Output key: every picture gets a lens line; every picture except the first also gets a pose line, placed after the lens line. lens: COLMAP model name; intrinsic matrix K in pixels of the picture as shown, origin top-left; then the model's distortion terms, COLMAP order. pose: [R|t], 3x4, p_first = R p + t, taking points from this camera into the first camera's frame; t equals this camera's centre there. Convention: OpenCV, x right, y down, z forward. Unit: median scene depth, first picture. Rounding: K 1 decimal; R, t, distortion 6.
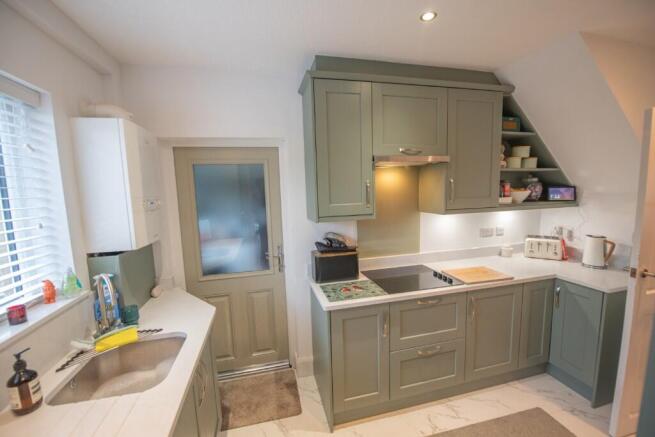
lens RADIAL K [[269.2, 0, 327.5], [0, 269.2, 218.5], [0, 0, 1]] dist [-0.003968, -0.000286]
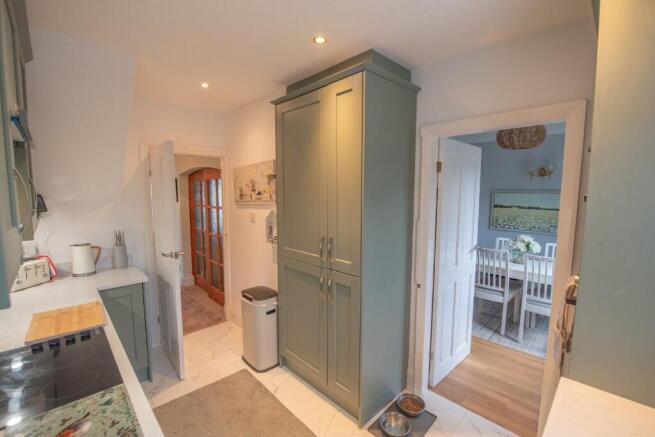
lens RADIAL K [[280.0, 0, 327.5], [0, 280.0, 218.5], [0, 0, 1]] dist [-0.000720, -0.000147]
pose [[-0.488858, -0.053221, 0.870739, -0.369917], [0.109322, 0.986531, 0.121675, -0.059984], [-0.865486, 0.154673, -0.476455, 0.702335]]
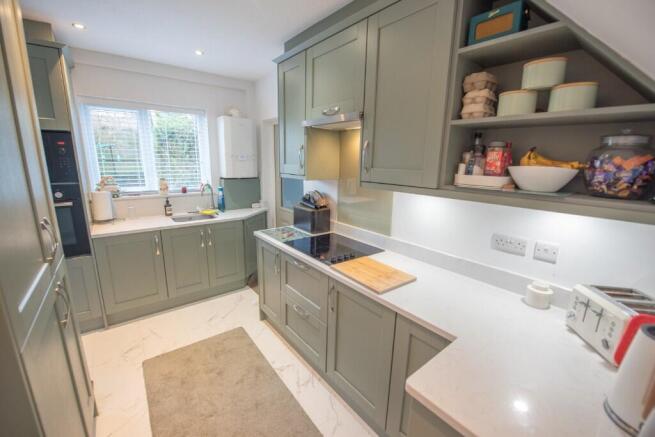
lens RADIAL K [[270.0, 0, 327.5], [0, 270.0, 218.5], [0, 0, 1]] dist [-0.000757, -0.000160]
pose [[0.412879, 0.232656, -0.880569, 1.084196], [-0.137945, 0.971644, 0.192040, -0.061914], [0.900279, 0.042181, 0.433265, 0.541275]]
